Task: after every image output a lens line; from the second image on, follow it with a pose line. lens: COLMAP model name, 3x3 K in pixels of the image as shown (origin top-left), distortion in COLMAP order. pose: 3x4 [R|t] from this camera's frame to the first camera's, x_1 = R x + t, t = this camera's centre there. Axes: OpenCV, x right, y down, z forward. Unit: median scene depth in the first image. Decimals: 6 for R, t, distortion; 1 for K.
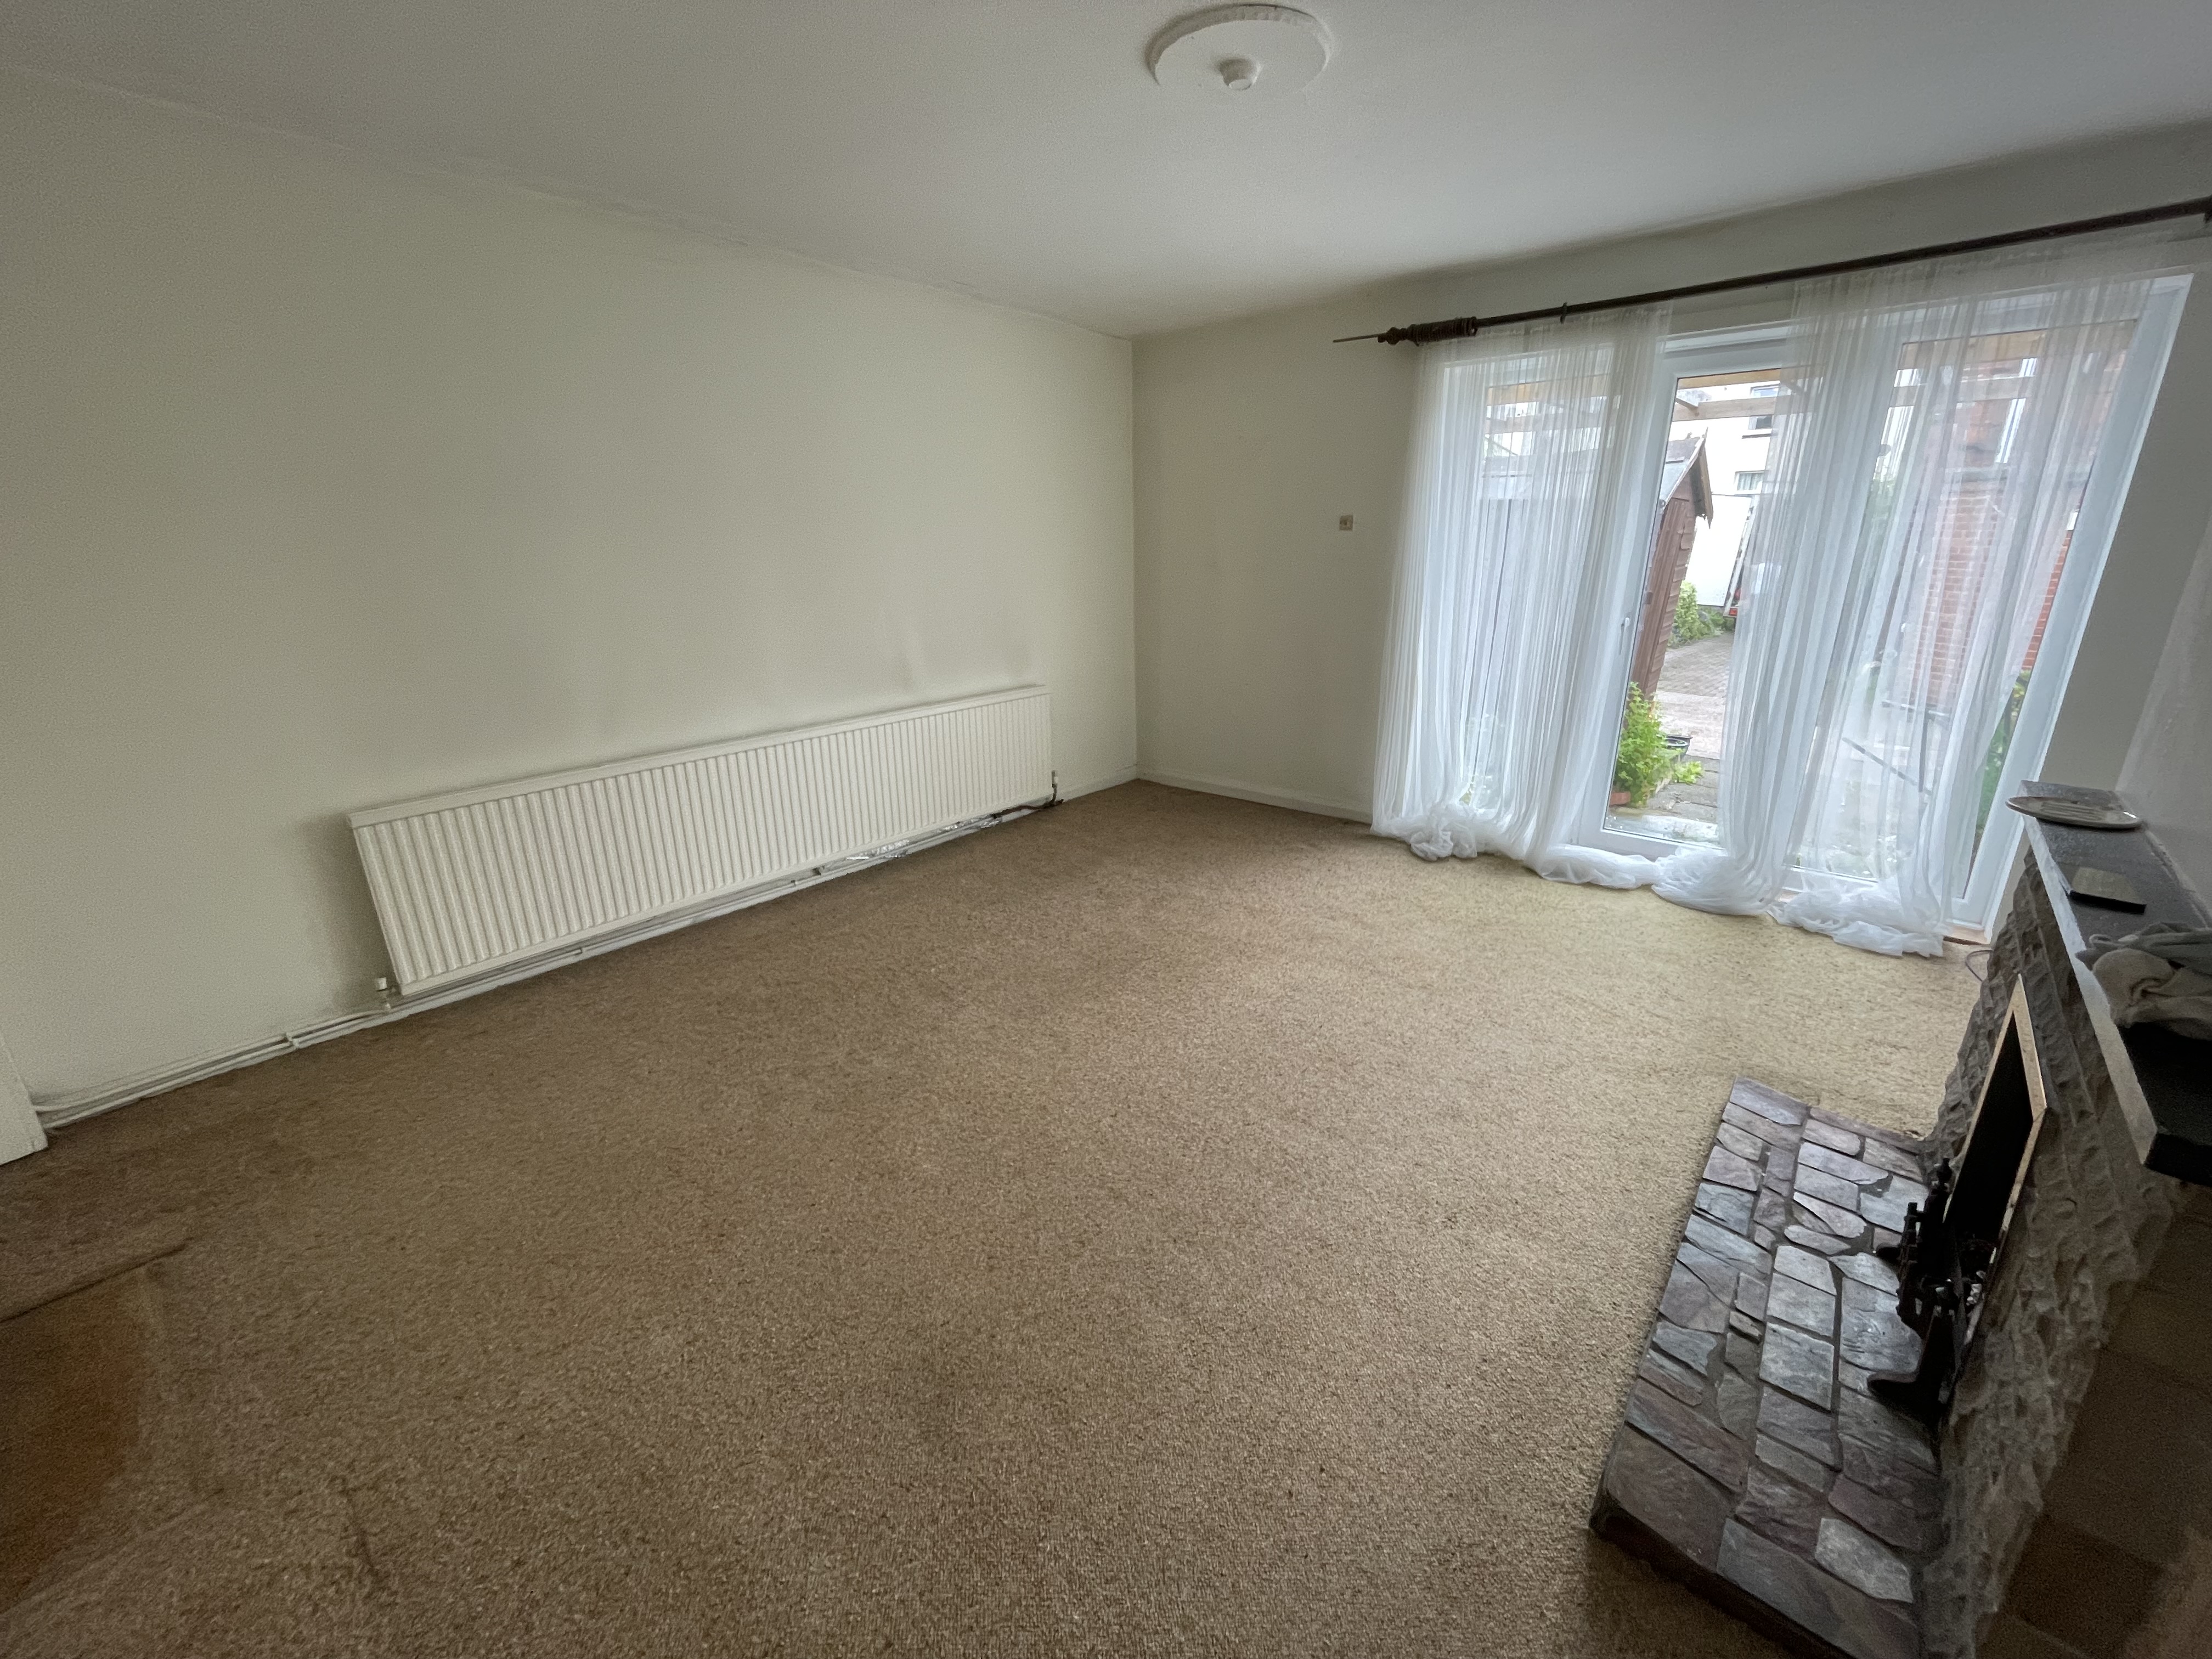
lens RADIAL K [[899.5, 0, 1106.0], [0, 899.5, 829.5], [0, 0, 1]] dist [-0.001698, 0.000076]
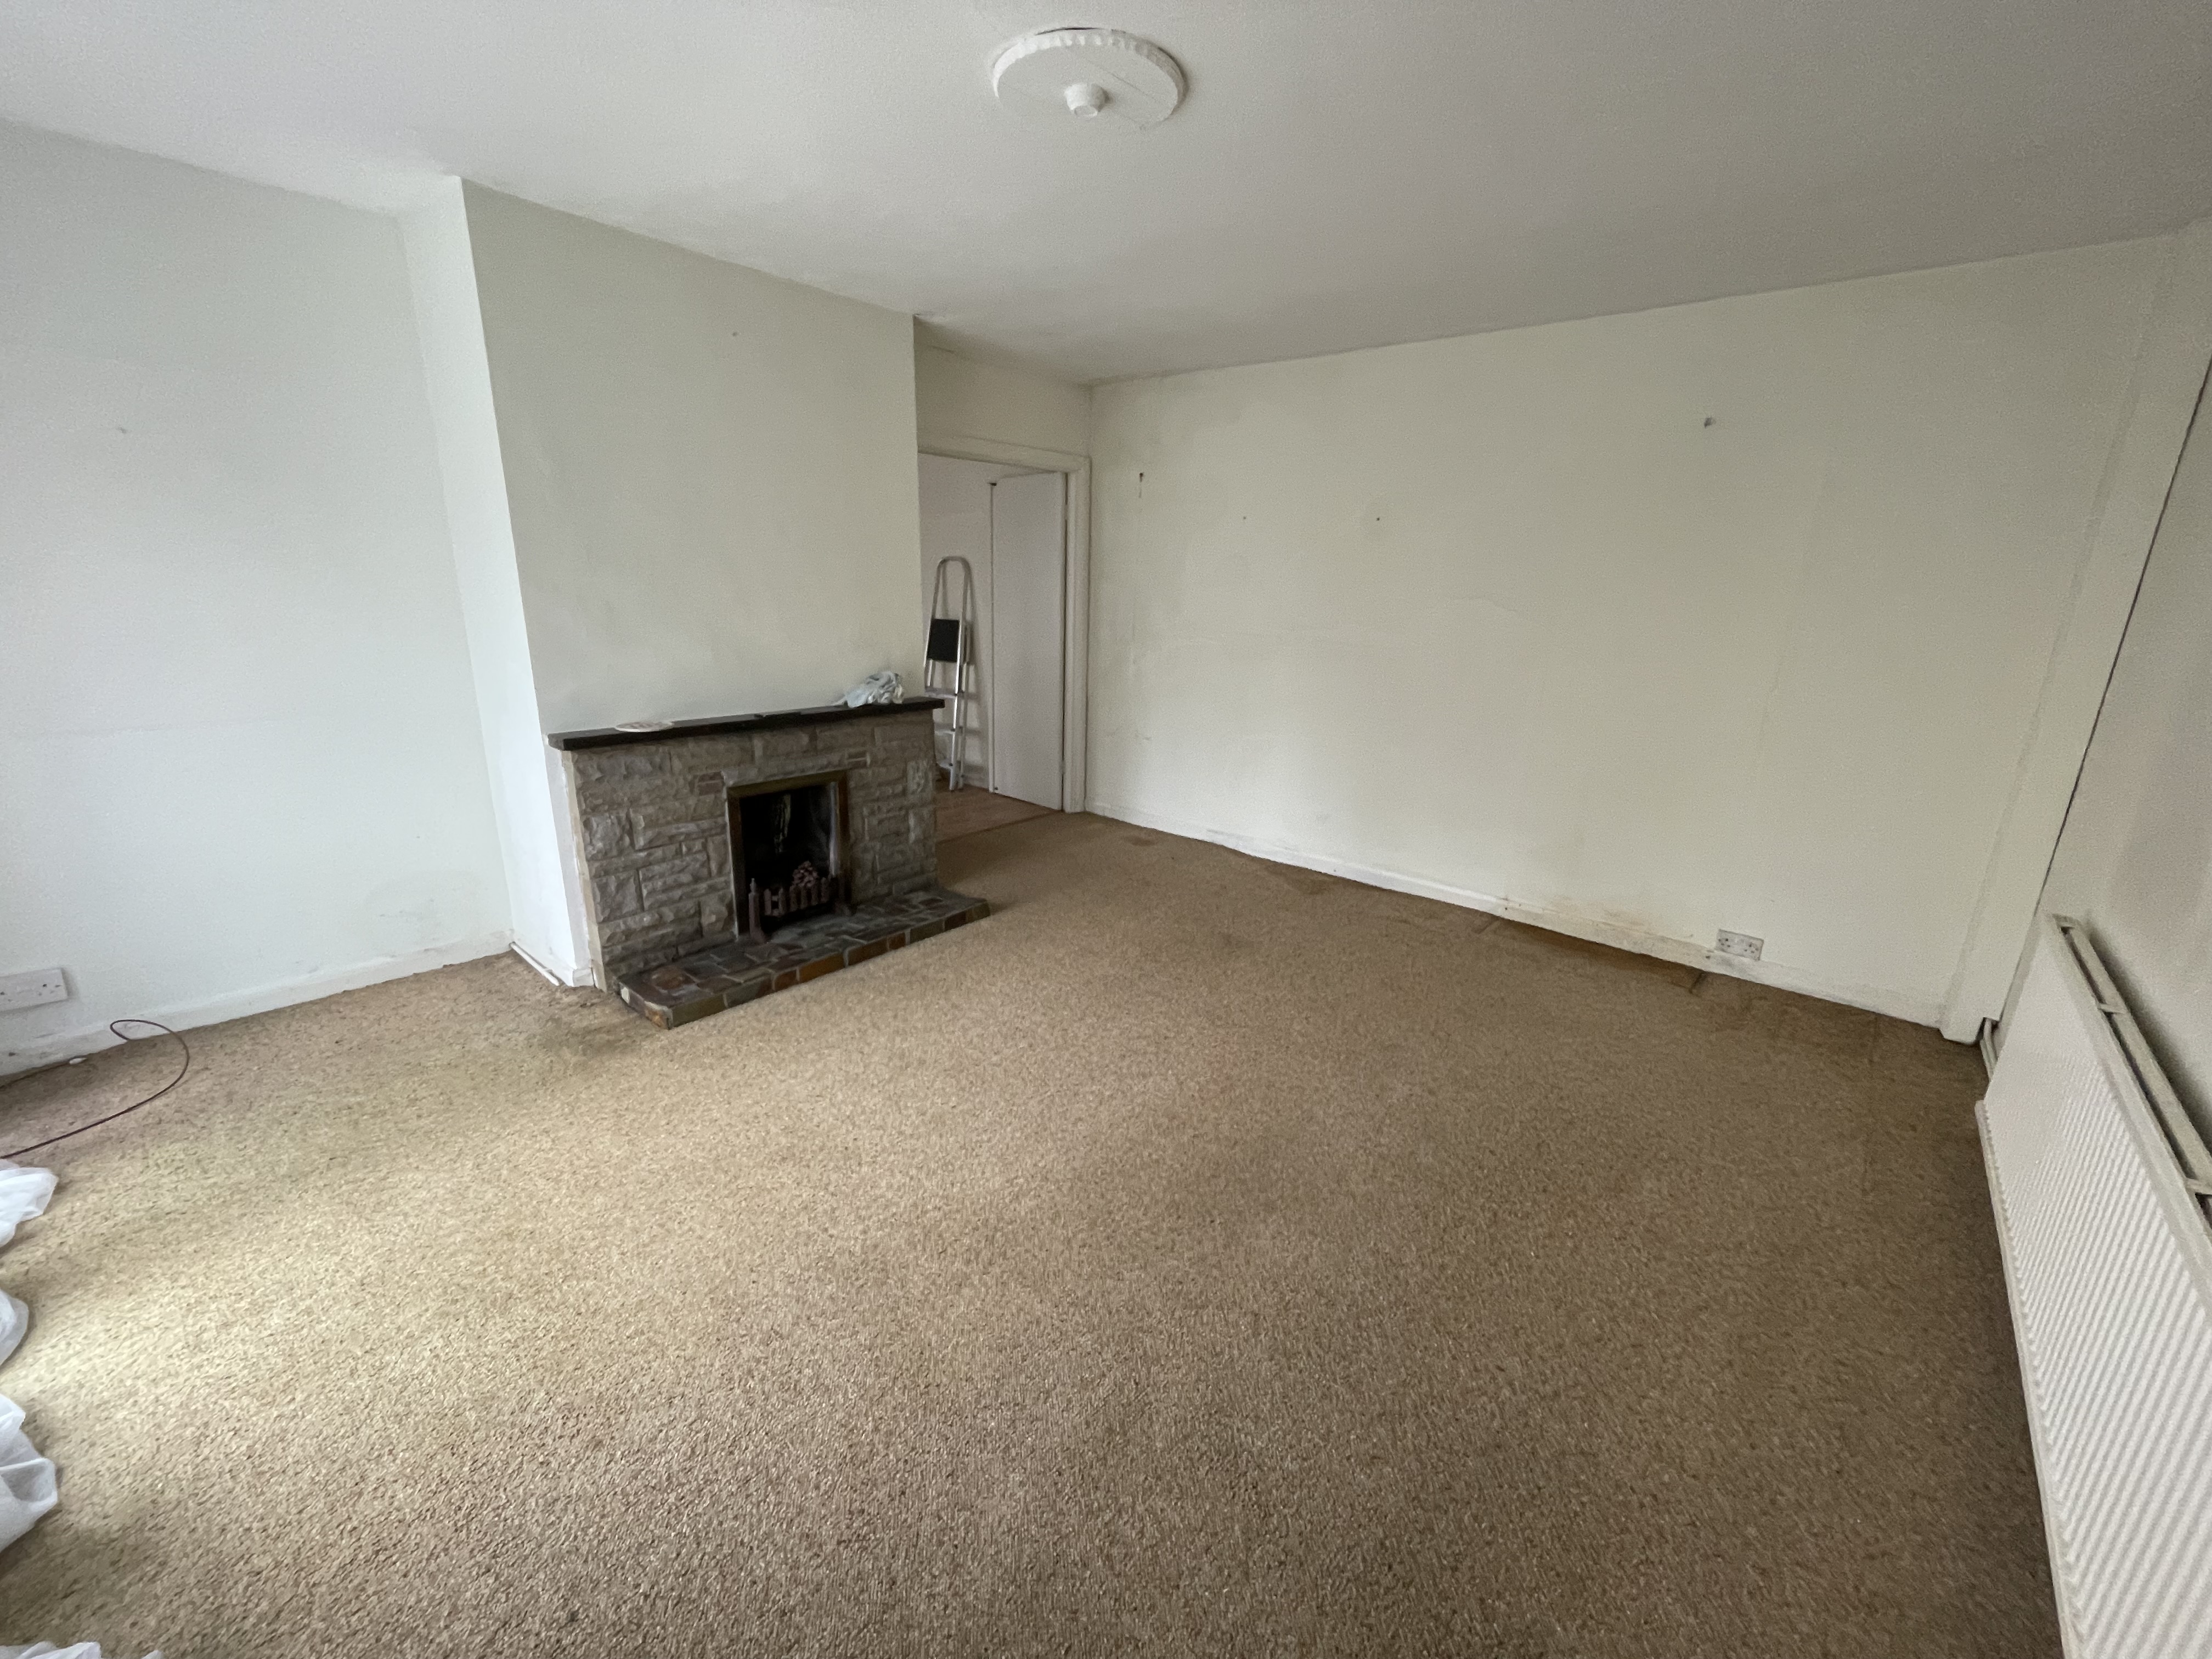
lens RADIAL K [[899.5, 0, 1106.0], [0, 899.5, 829.5], [0, 0, 1]] dist [-0.001698, 0.000076]
pose [[-0.999750, 0.001621, -0.022302, 0.080585], [-0.010907, 0.835337, 0.549629, -0.390212], [0.019521, 0.549735, -0.835111, 1.206805]]
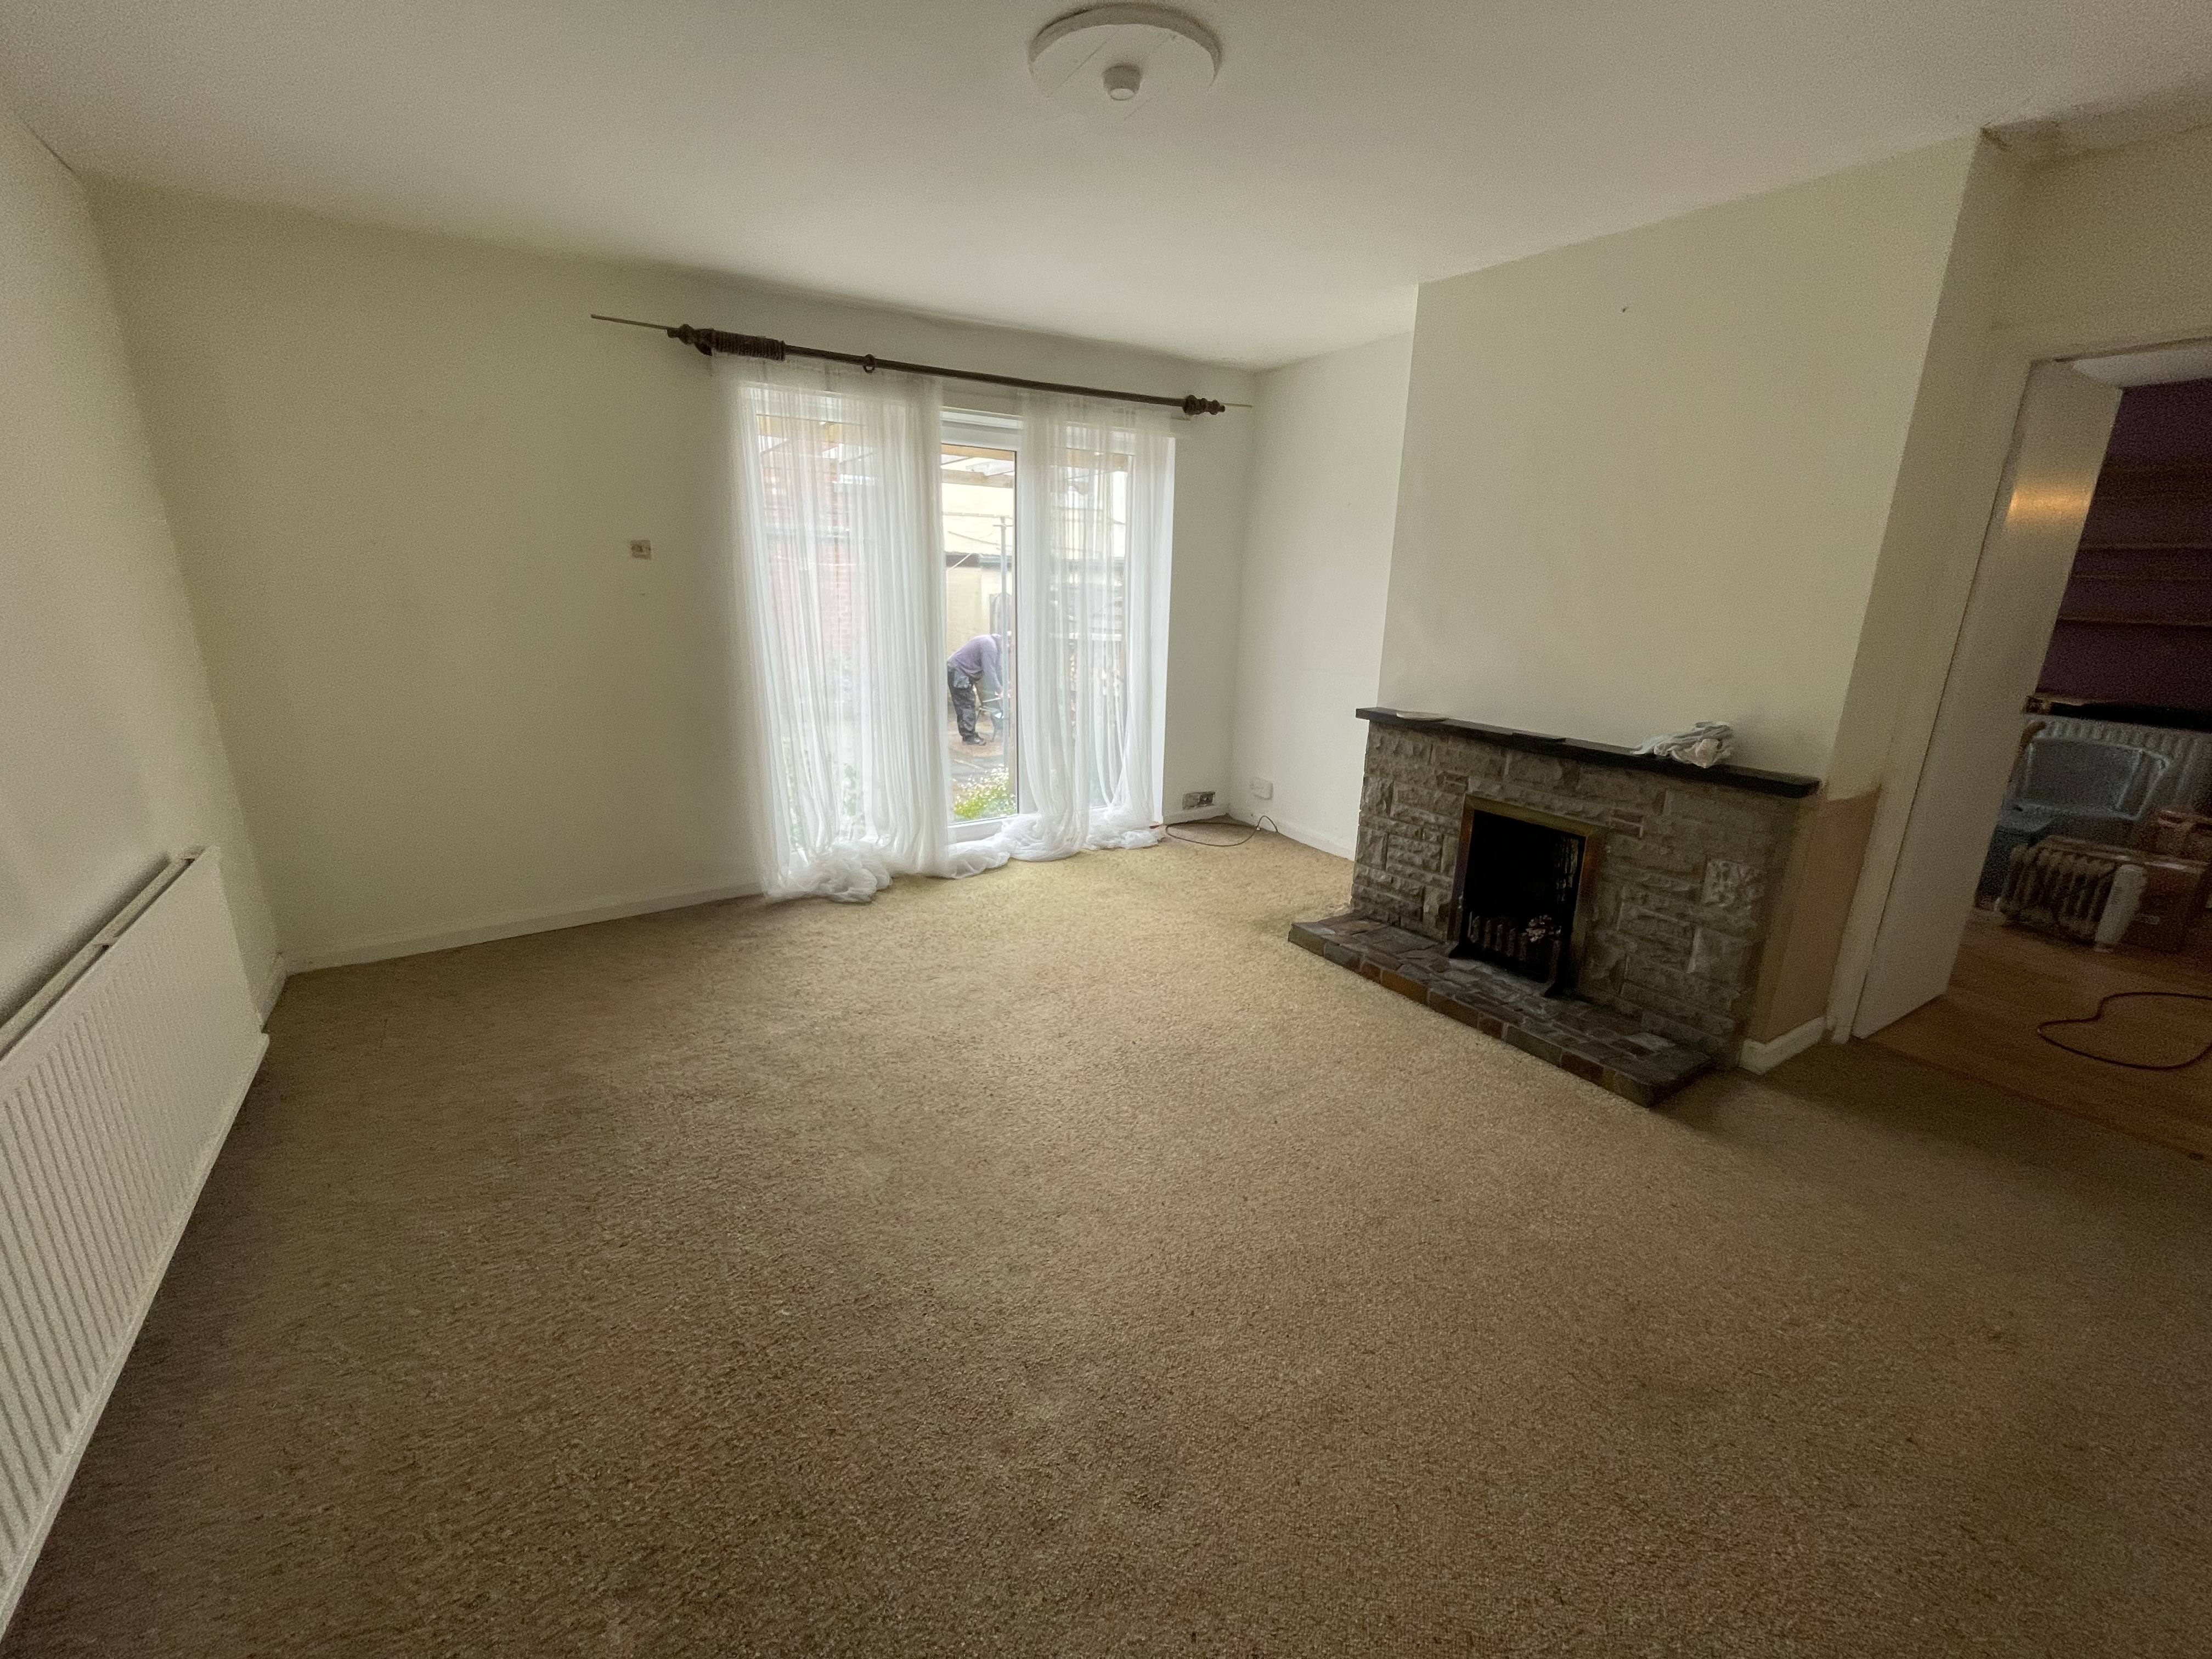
lens RADIAL K [[914.3, 0, 1086.5], [0, 914.3, 829.3], [0, 0, 1]] dist [-0.001661, -0.000138]
pose [[0.273753, -0.243456, 0.930478, -0.517116], [0.277082, 0.946381, 0.166098, -0.150829], [-0.921024, 0.212349, 0.326532, 0.488745]]
